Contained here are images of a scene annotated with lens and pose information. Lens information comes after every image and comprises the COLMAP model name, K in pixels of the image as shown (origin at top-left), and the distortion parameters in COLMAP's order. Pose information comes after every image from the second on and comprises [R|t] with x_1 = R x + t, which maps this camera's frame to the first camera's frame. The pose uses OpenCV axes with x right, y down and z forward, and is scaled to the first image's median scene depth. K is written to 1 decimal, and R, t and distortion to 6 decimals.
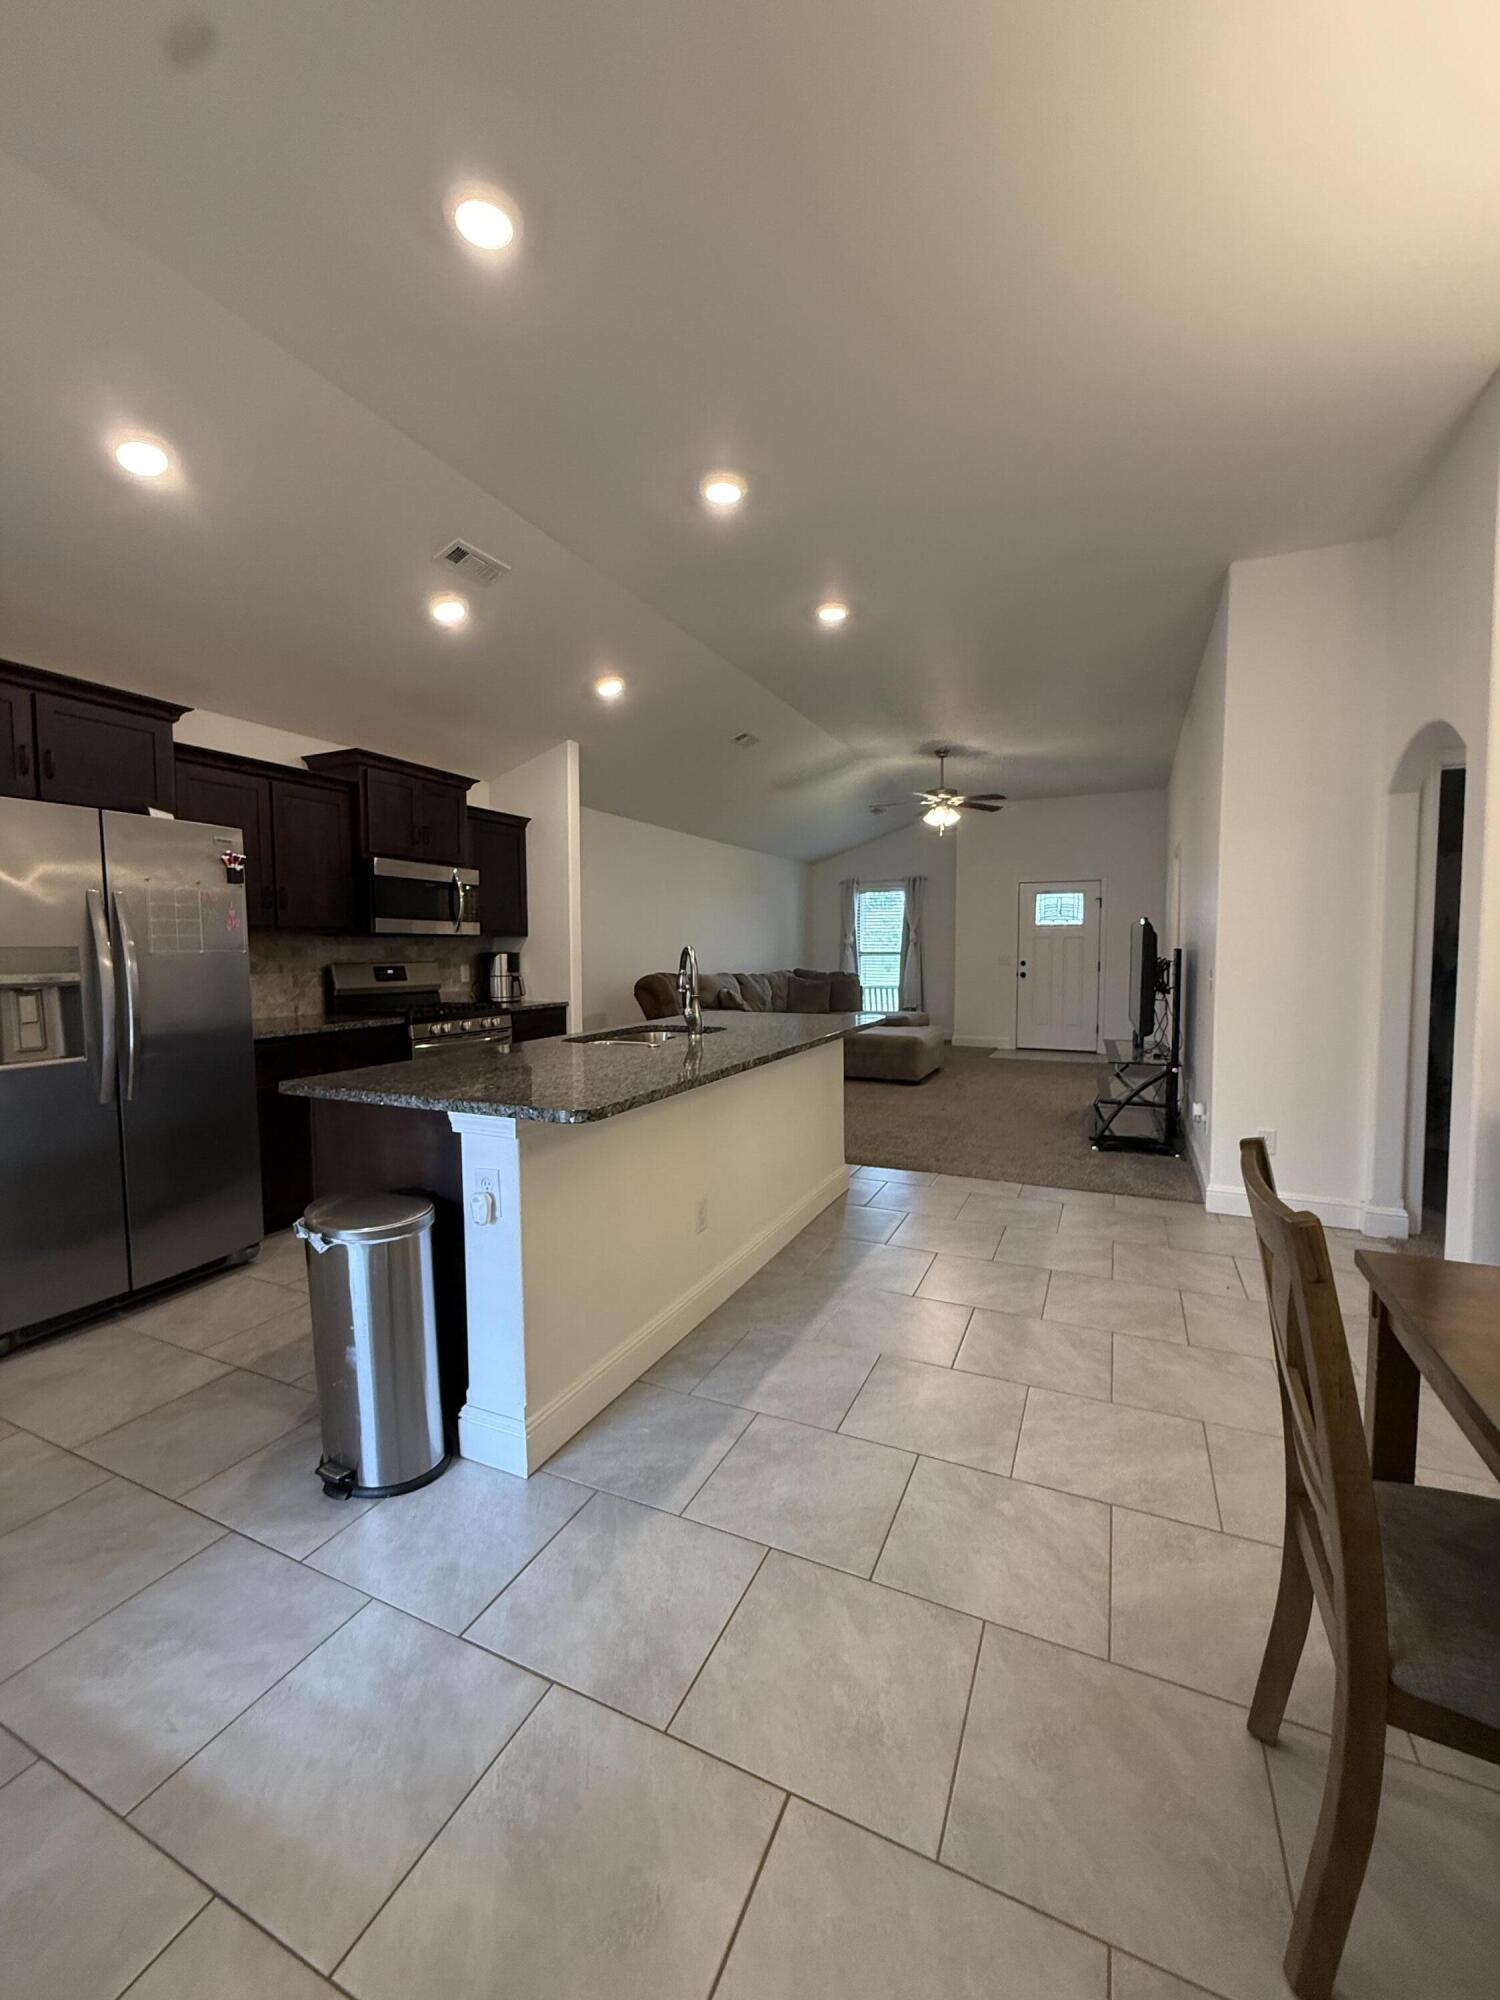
lens RADIAL K [[797.1, 0, 755.7], [0, 797.1, 998.0], [0, 0, 1]] dist [-0.002155, 0.000680]
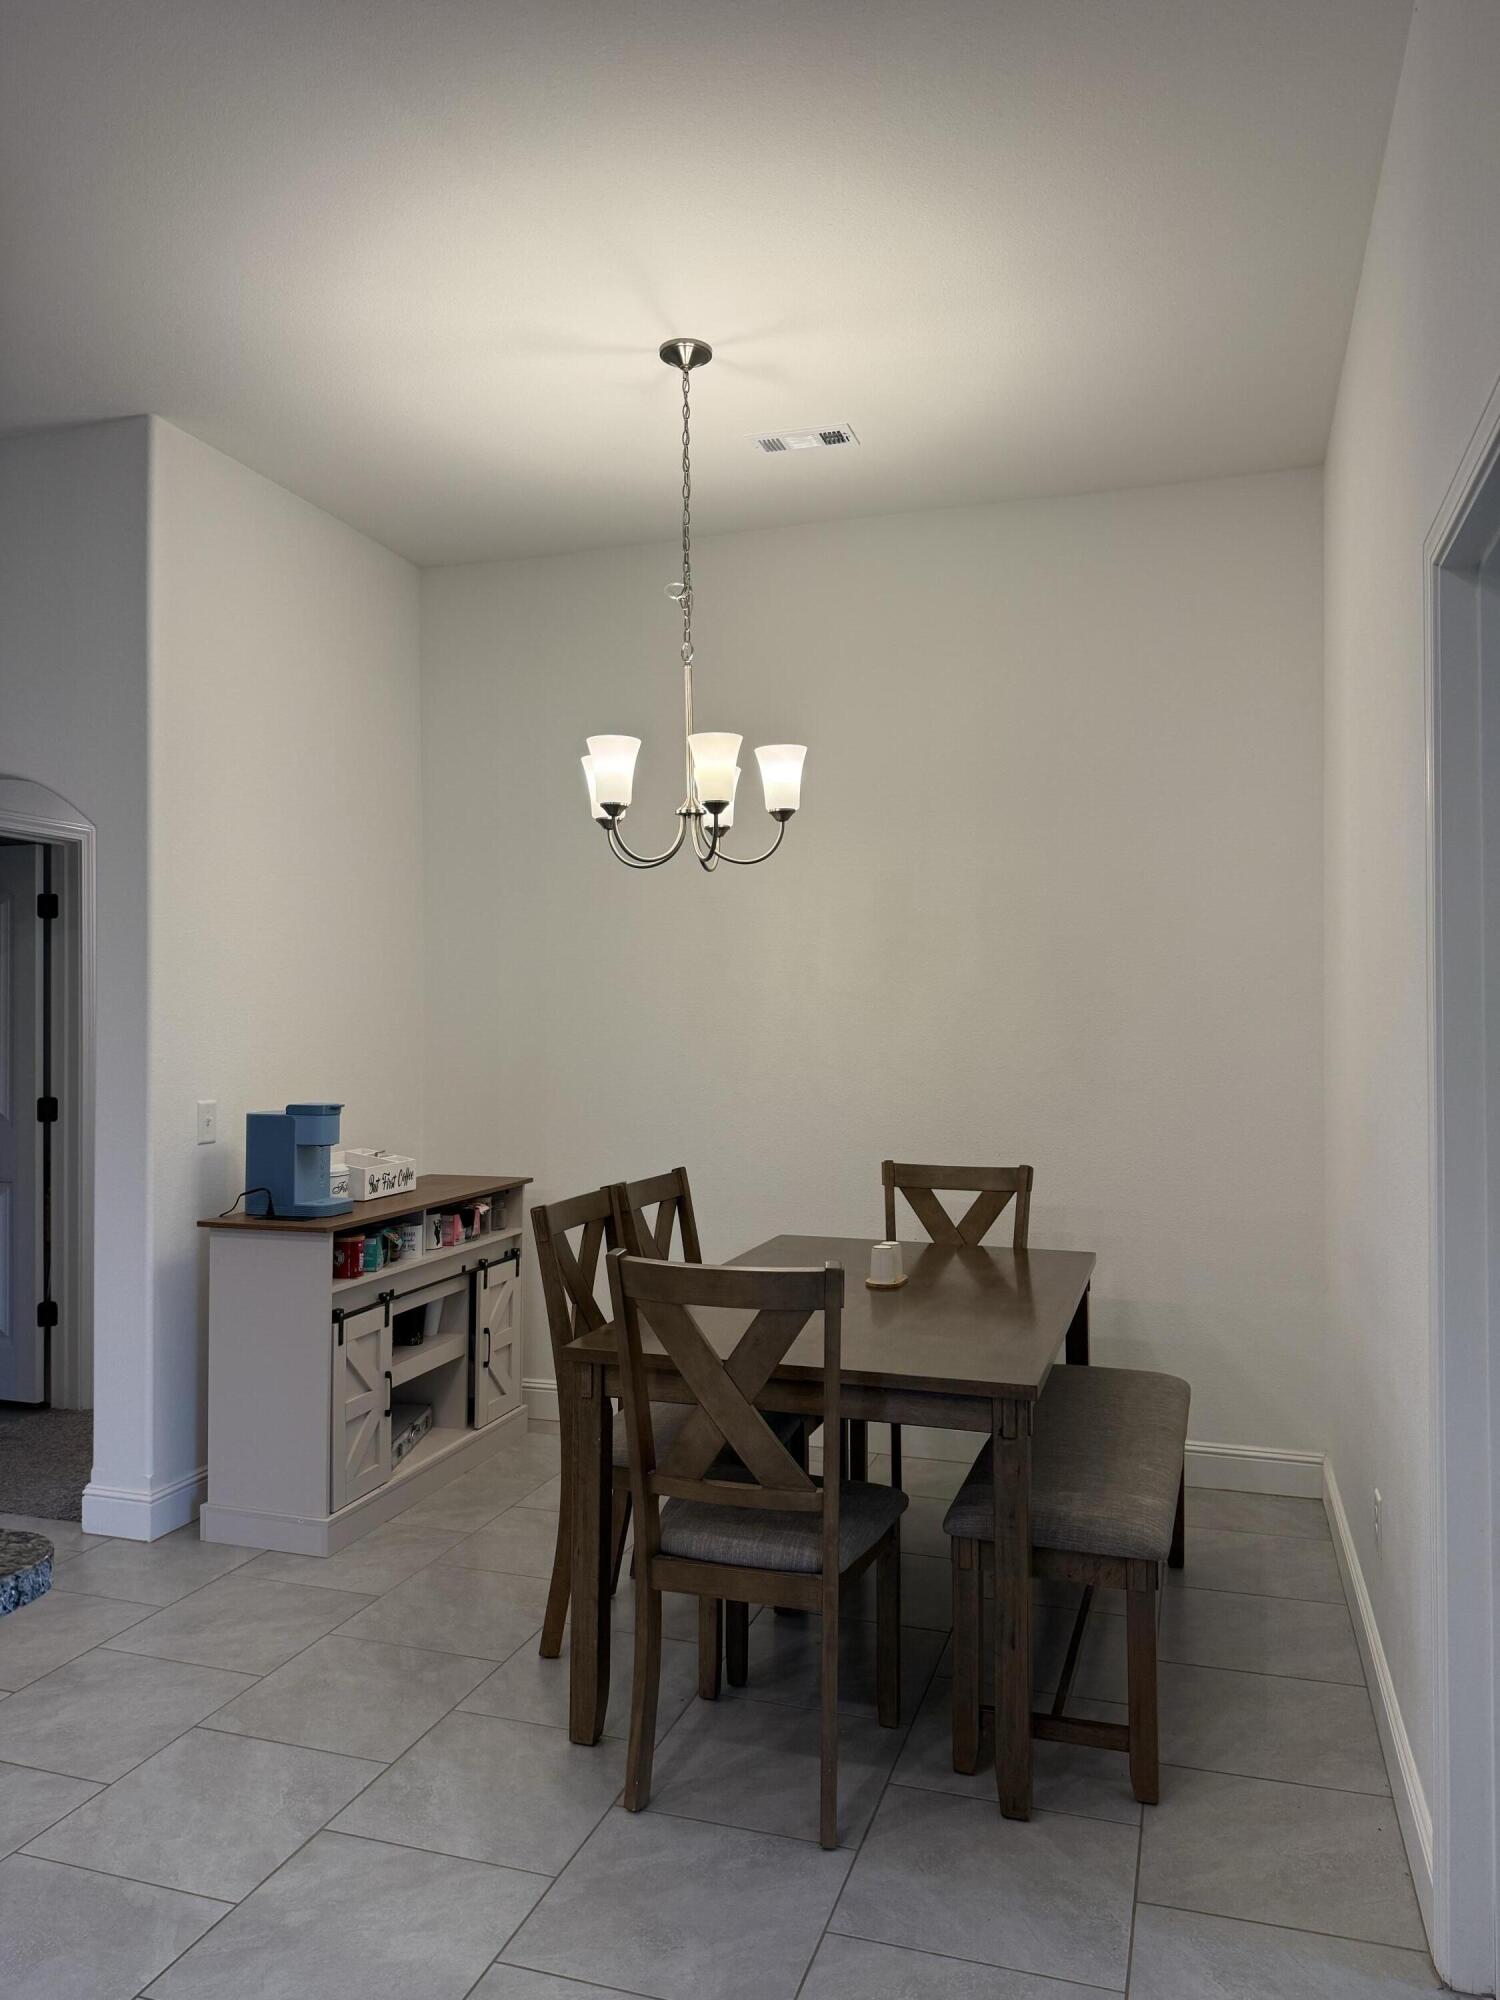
lens RADIAL K [[1397.8, 0, 748.2], [0, 1397.8, 995.2], [0, 0, 1]] dist [0.037230, -0.045580]
pose [[-0.107871, 0.030349, 0.993702, -0.370187], [0.067937, 0.997422, -0.023088, -0.031313], [-0.991841, 0.065019, -0.109655, 0.282924]]
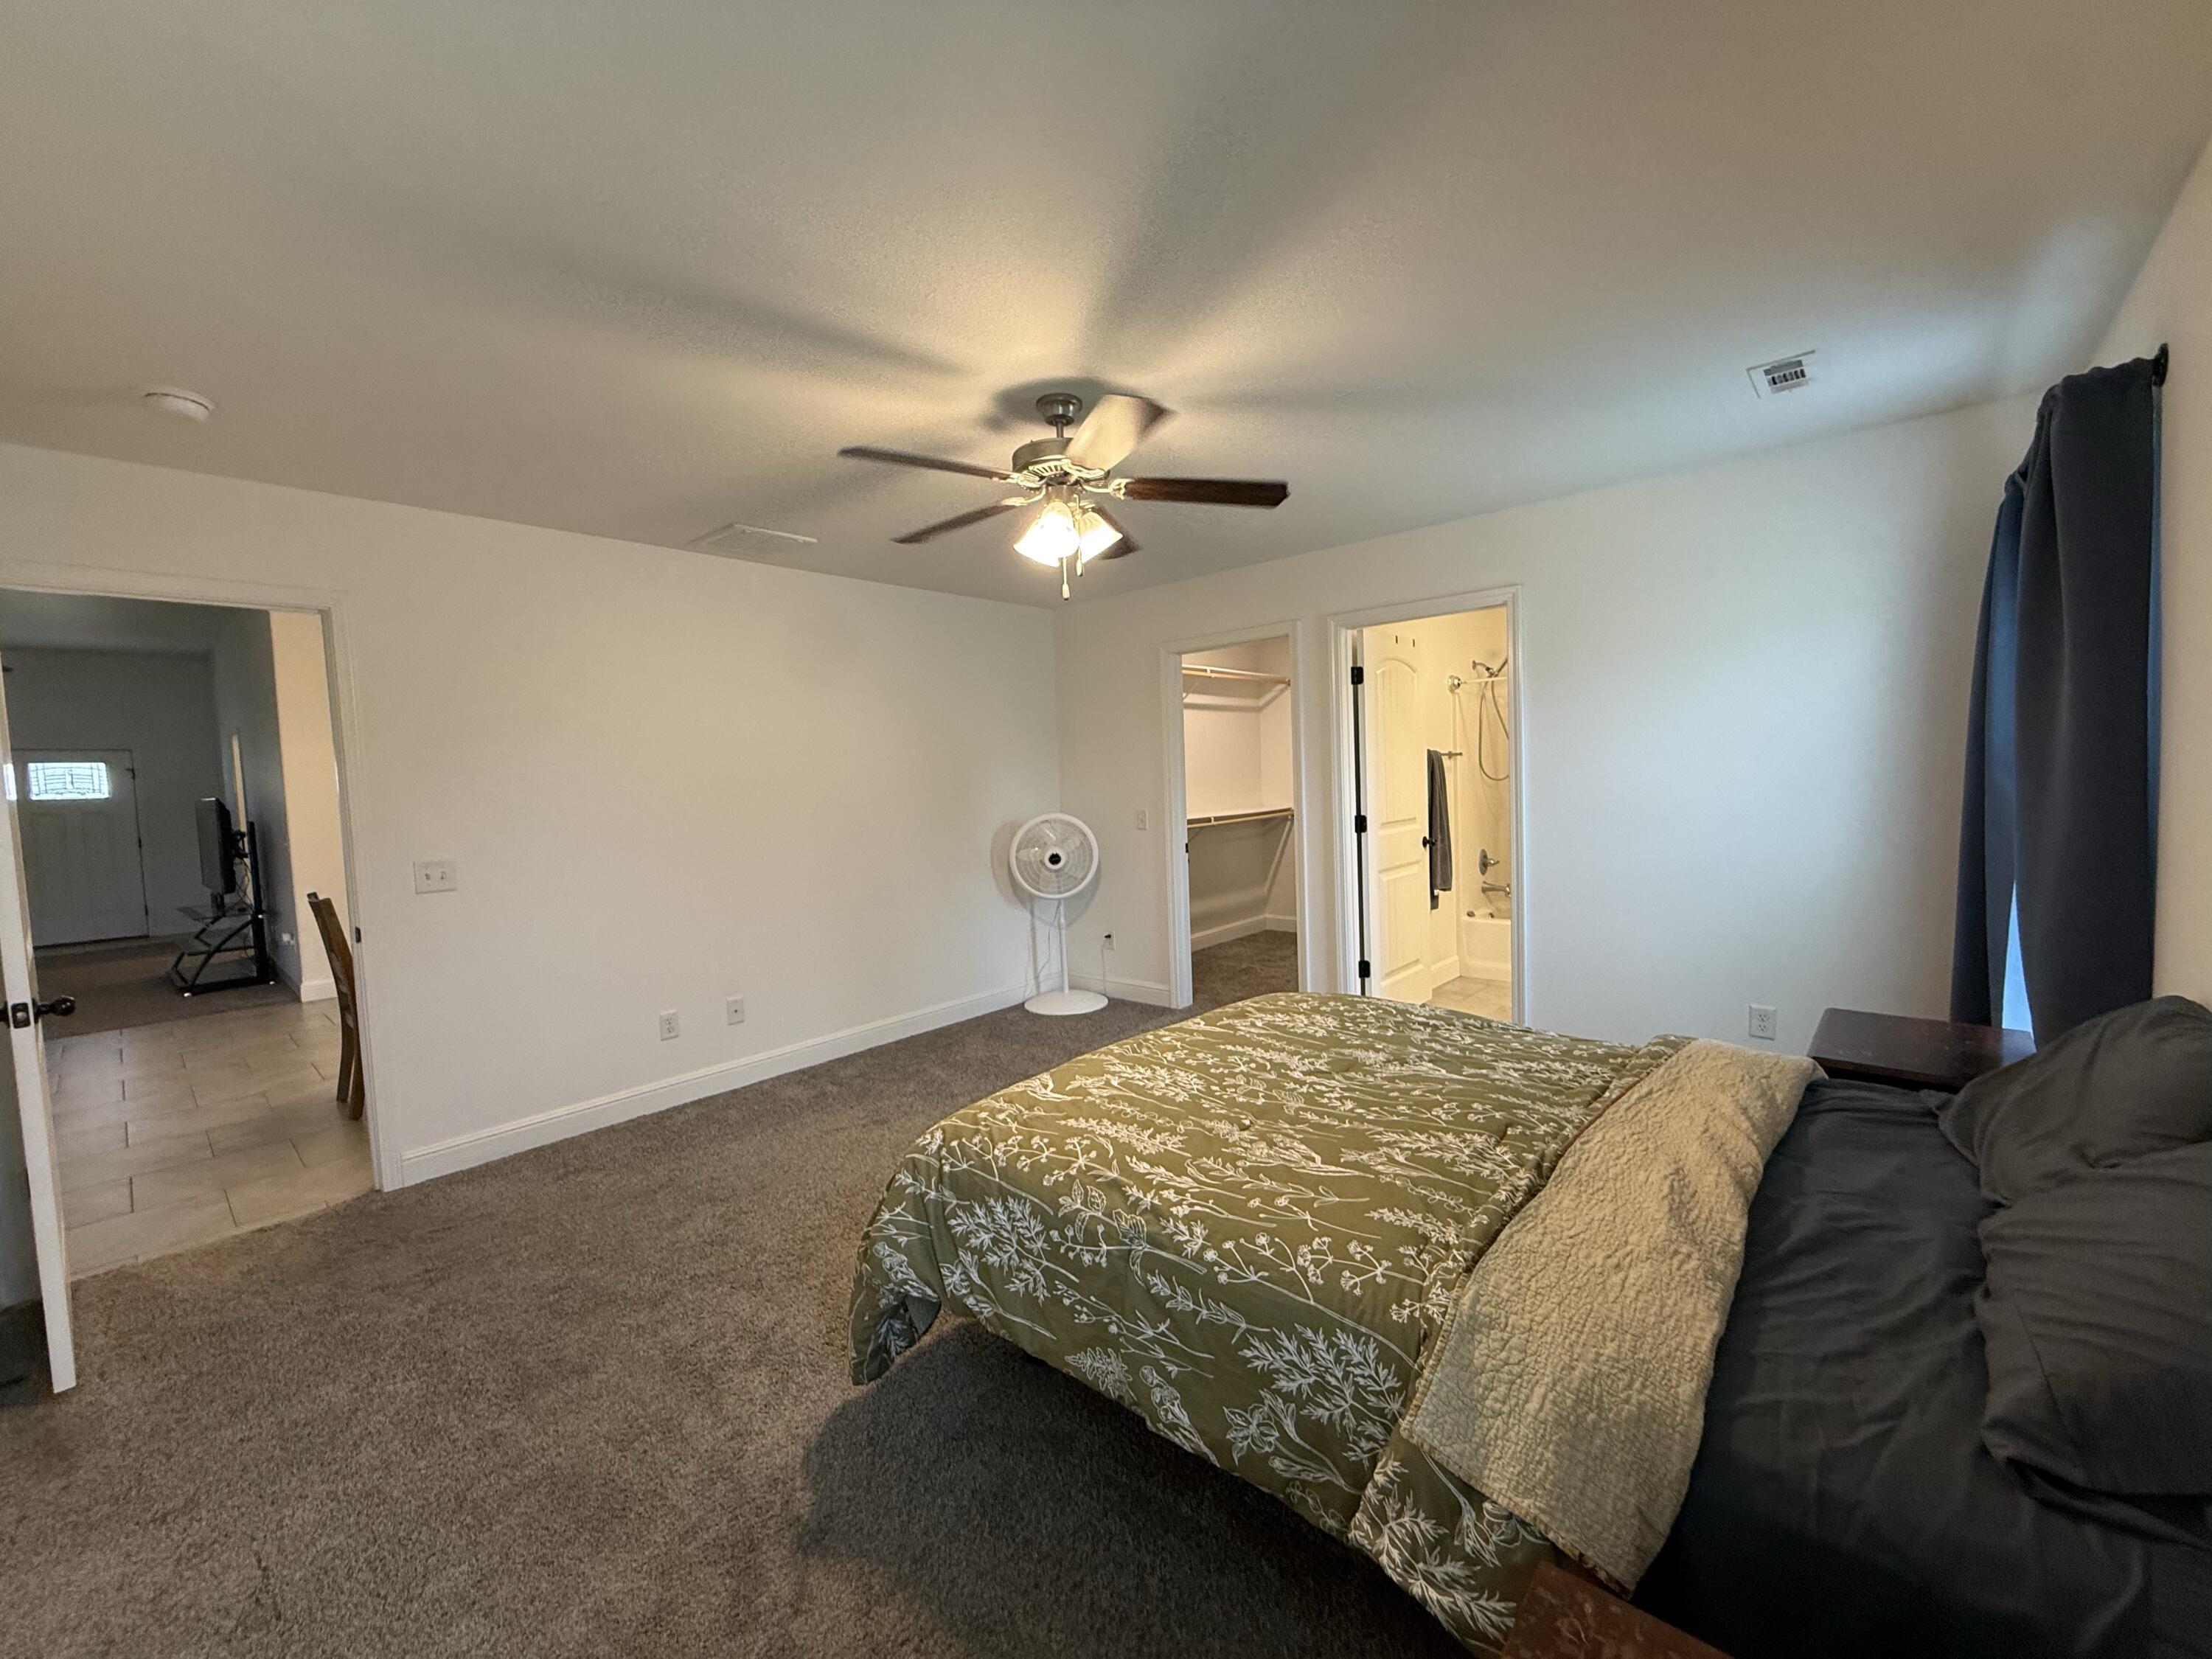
lens RADIAL K [[881.6, 0, 1098.5], [0, 881.6, 828.7], [0, 0, 1]] dist [-0.002155, 0.000680]
pose [[0.295641, -0.062977, 0.953221, -0.433623], [0.097132, 0.994635, 0.035588, 0.032498], [-0.950348, 0.082067, 0.300172, -0.745891]]
